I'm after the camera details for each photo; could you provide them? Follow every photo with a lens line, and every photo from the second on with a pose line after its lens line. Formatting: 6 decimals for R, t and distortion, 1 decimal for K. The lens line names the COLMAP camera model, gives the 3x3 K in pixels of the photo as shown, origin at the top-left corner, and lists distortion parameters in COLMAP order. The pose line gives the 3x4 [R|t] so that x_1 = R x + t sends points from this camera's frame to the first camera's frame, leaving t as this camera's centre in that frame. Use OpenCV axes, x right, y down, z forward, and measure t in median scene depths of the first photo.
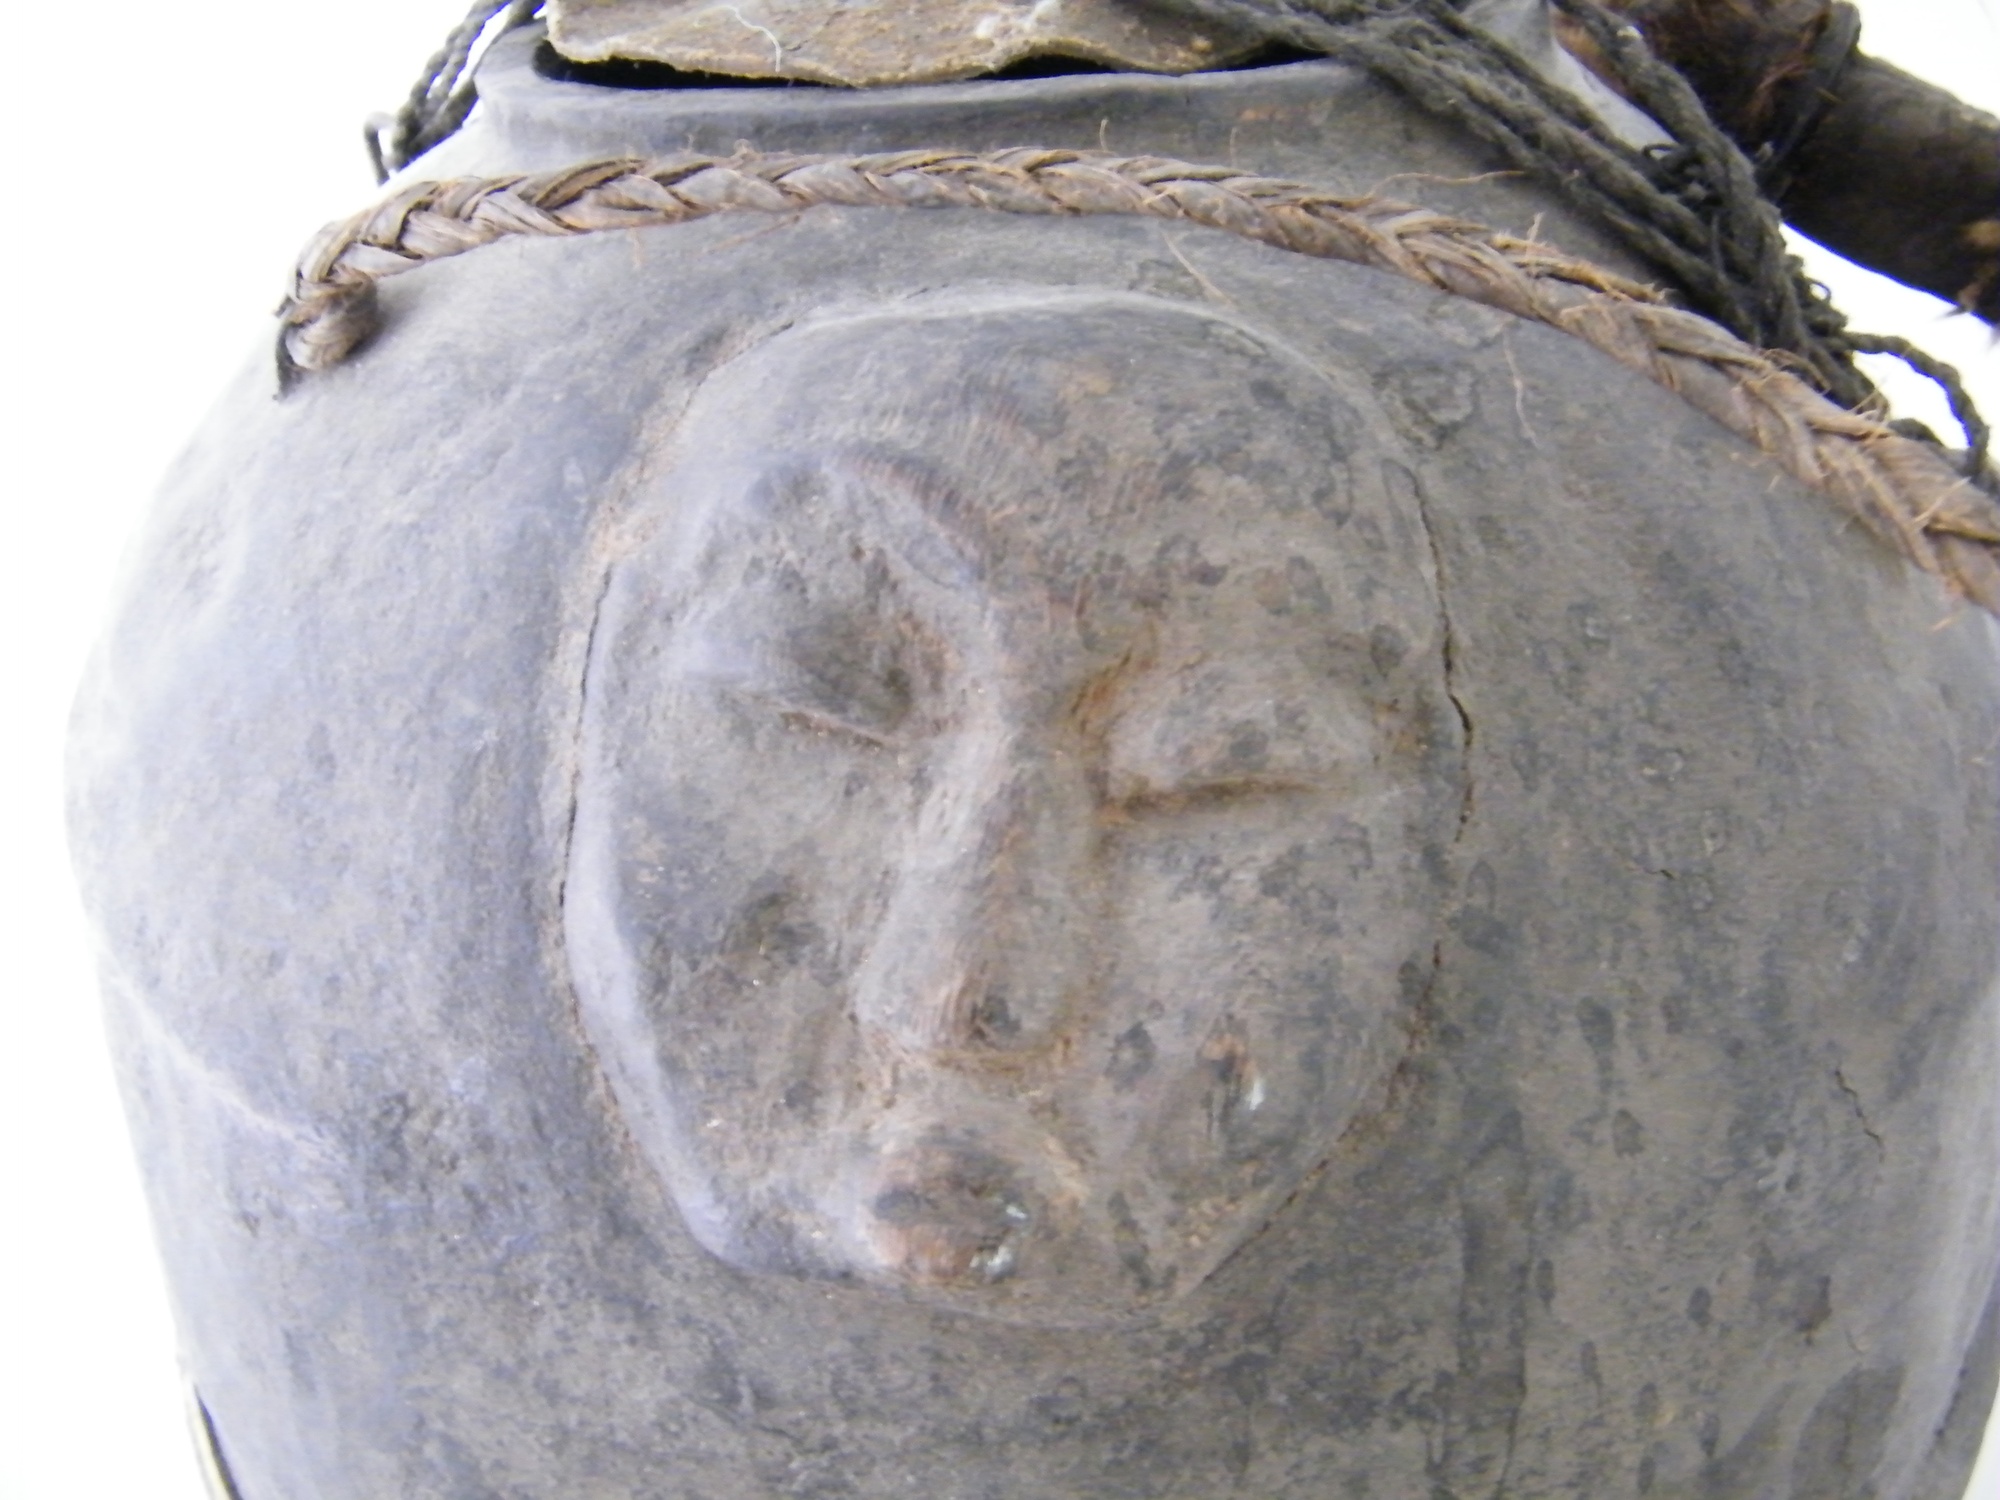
lens RADIAL K [[1704.3, 0, 1059.6], [0, 1704.3, 685.6], [0, 0, 1]] dist [-0.197154, 0.134997]
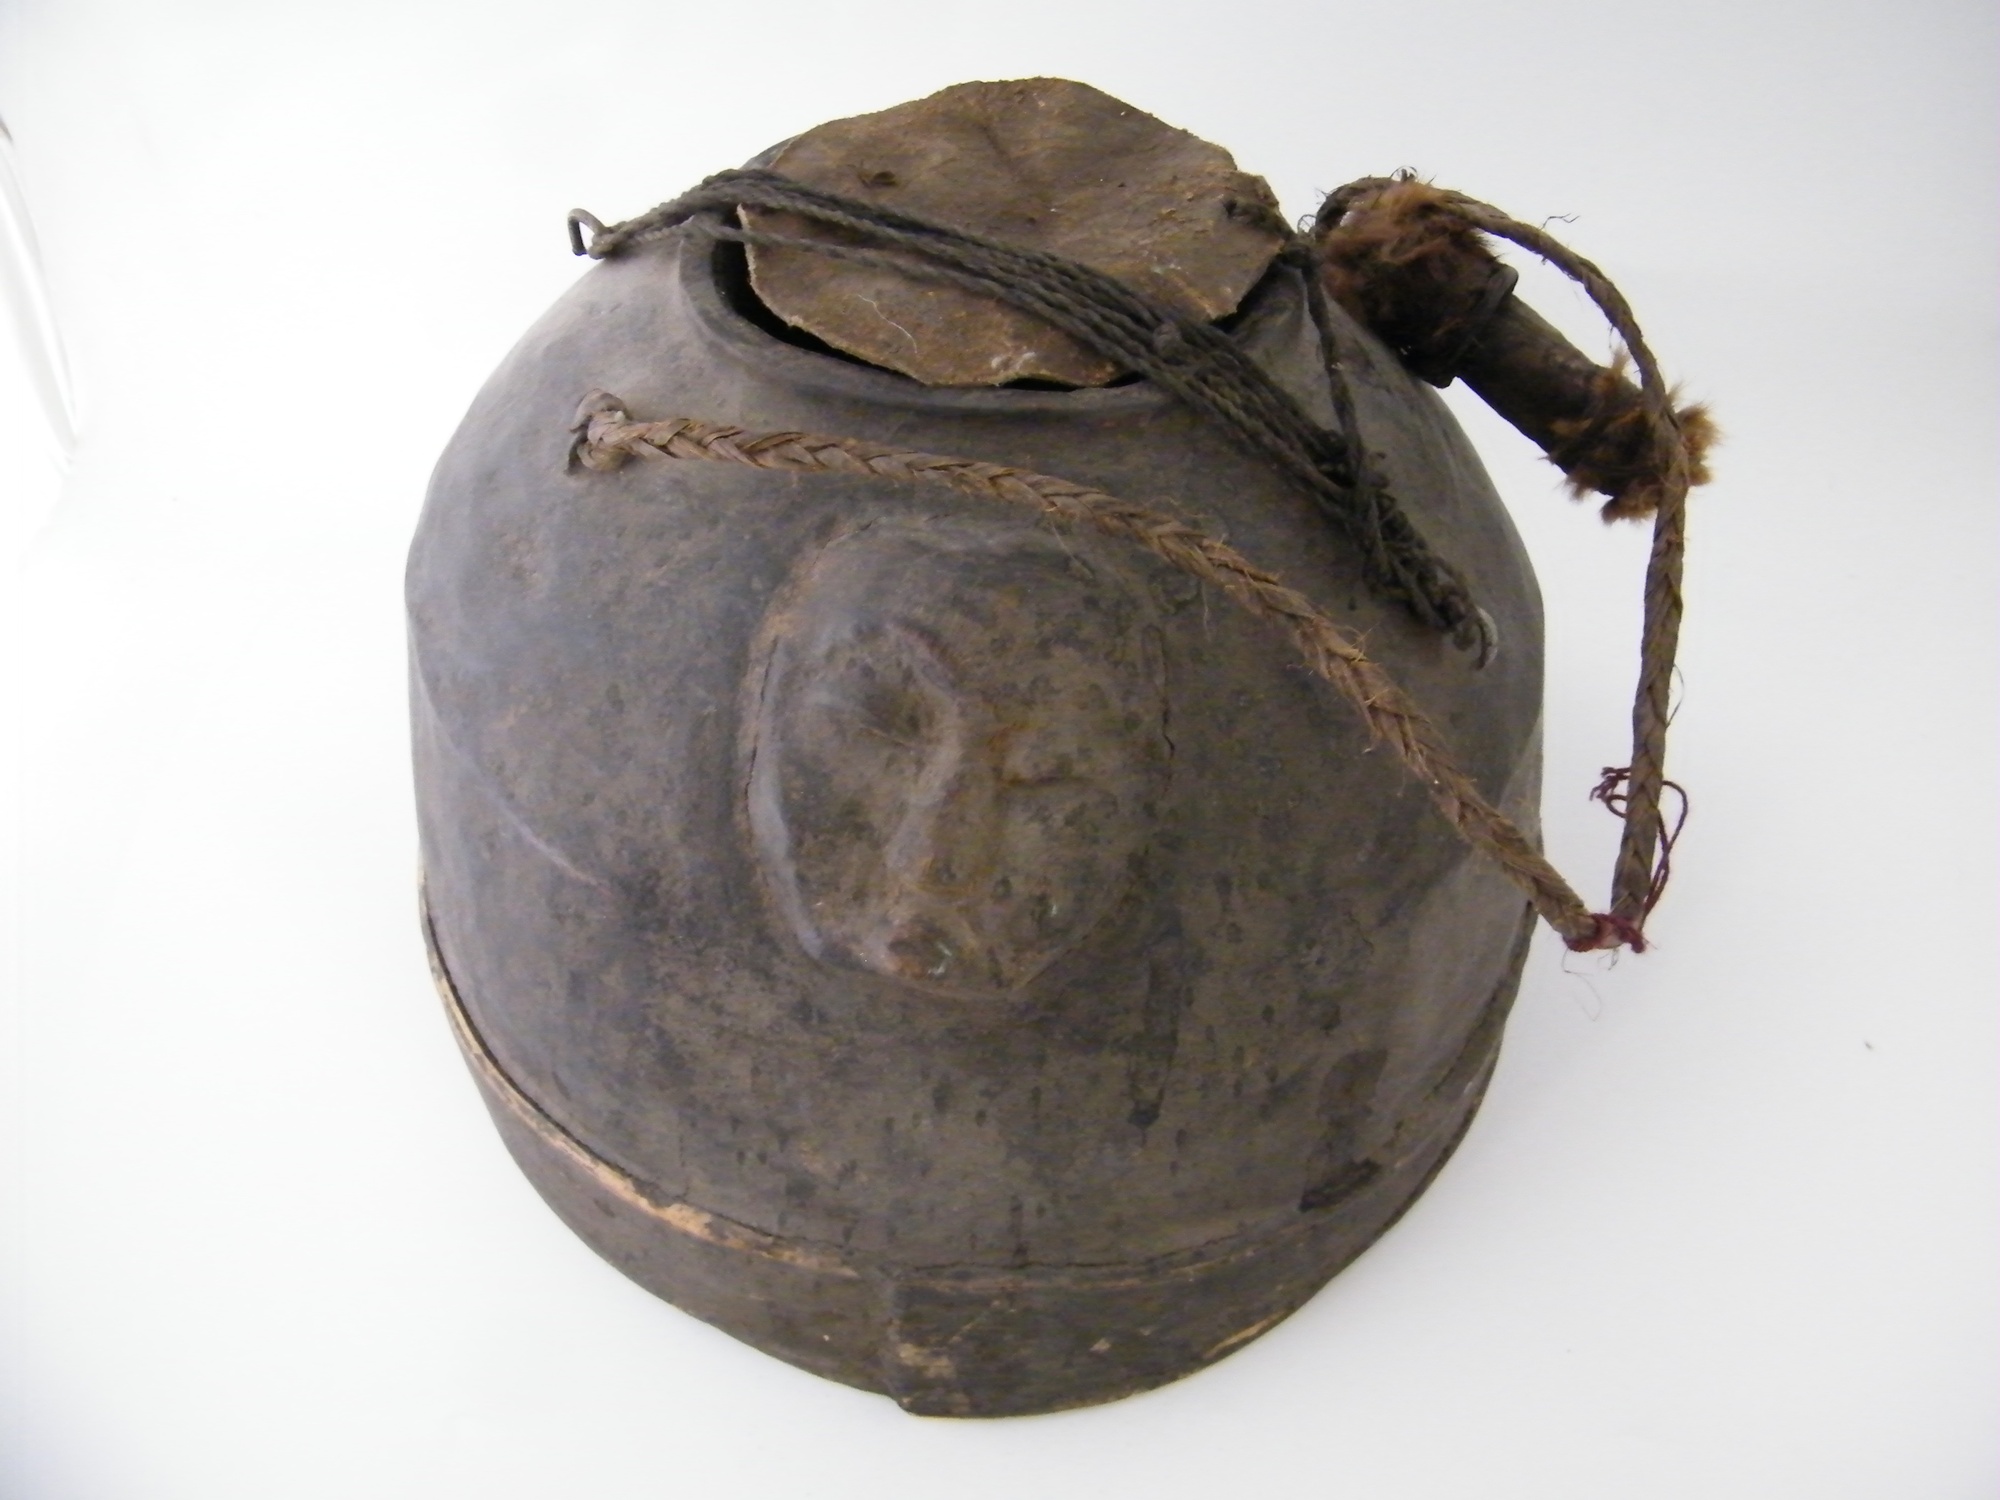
lens RADIAL K [[1704.3, 0, 1059.6], [0, 1704.3, 685.6], [0, 0, 1]] dist [-0.197154, 0.134997]
pose [[0.995347, 0.083273, 0.048482, -0.013880], [-0.091643, 0.973558, 0.209251, -0.492375], [-0.029775, -0.212720, 0.976659, -1.097587]]
